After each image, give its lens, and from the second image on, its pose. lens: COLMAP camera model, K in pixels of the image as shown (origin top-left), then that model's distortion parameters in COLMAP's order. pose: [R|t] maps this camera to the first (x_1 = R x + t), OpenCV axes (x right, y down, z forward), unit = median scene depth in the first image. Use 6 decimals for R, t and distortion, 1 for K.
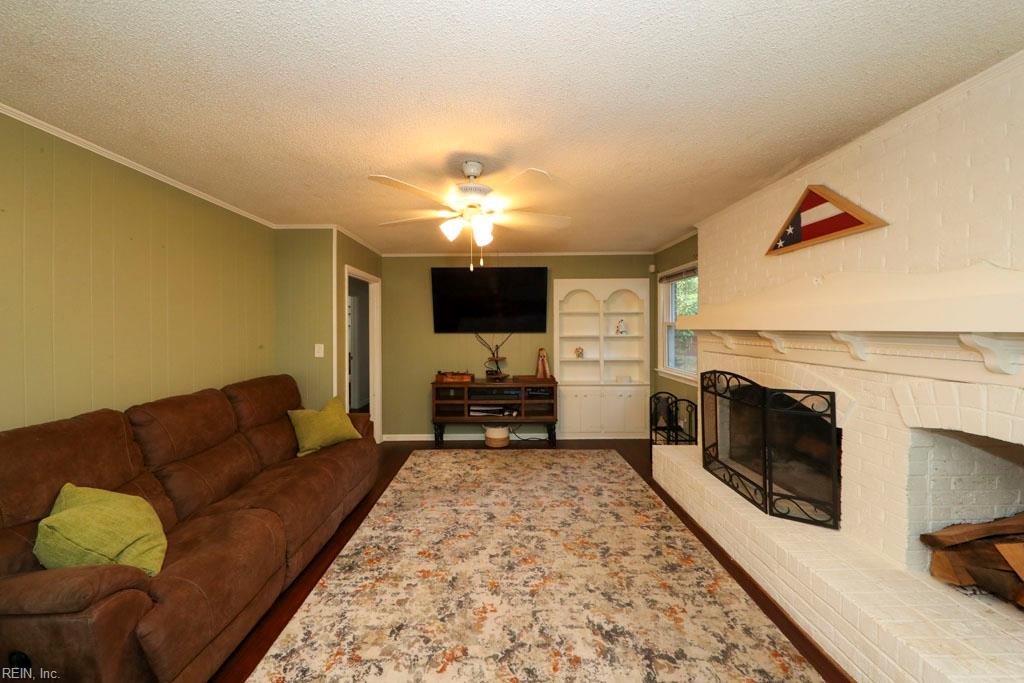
lens RADIAL K [[352.1, 0, 516.5], [0, 352.1, 326.8], [0, 0, 1]] dist [0.001082, 0.000128]
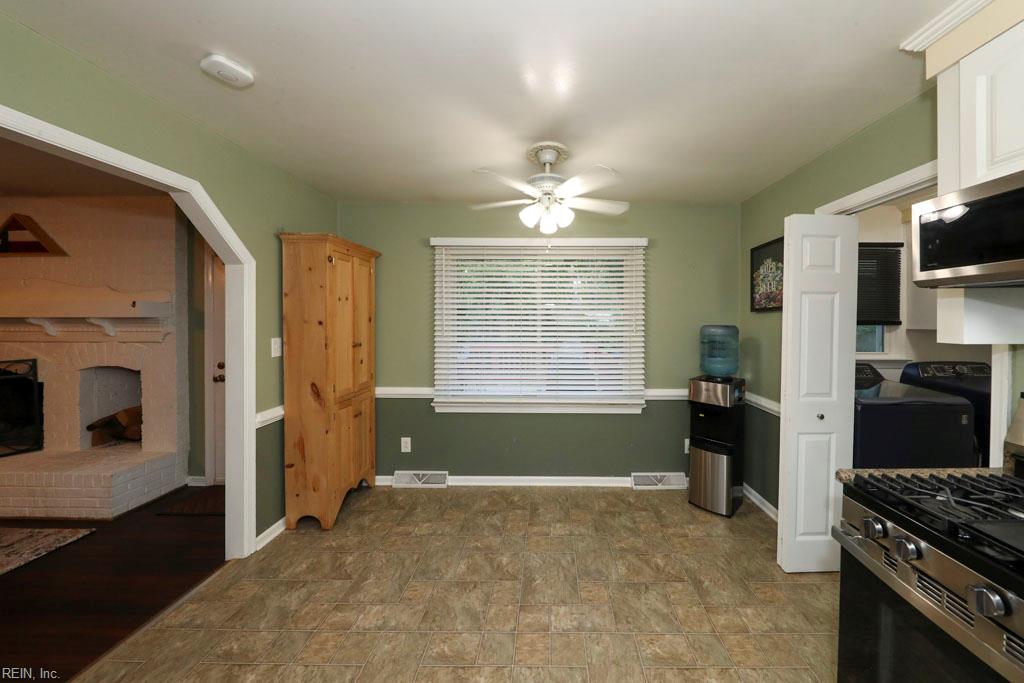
lens RADIAL K [[352.1, 0, 516.5], [0, 352.1, 326.8], [0, 0, 1]] dist [0.001082, 0.000128]
pose [[0.069808, -0.014436, 0.997456, -0.400696], [0.000260, 0.999896, 0.014453, 0.025351], [-0.997560, -0.000750, 0.069804, -1.019030]]
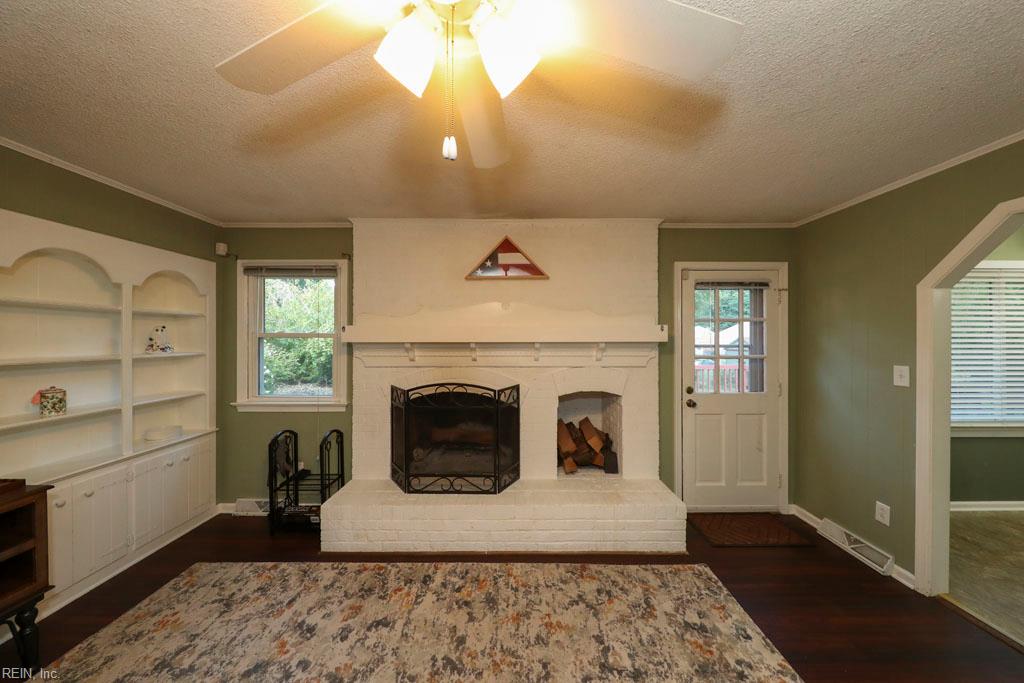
lens RADIAL K [[331.4, 0, 508.9], [0, 331.4, 335.3], [0, 0, 1]] dist [0.000150, -0.000098]
pose [[0.019529, 0.007552, 0.999781, -0.415366], [-0.001910, 0.999970, -0.007516, -0.006685], [-0.999807, -0.001762, 0.019543, 0.902938]]
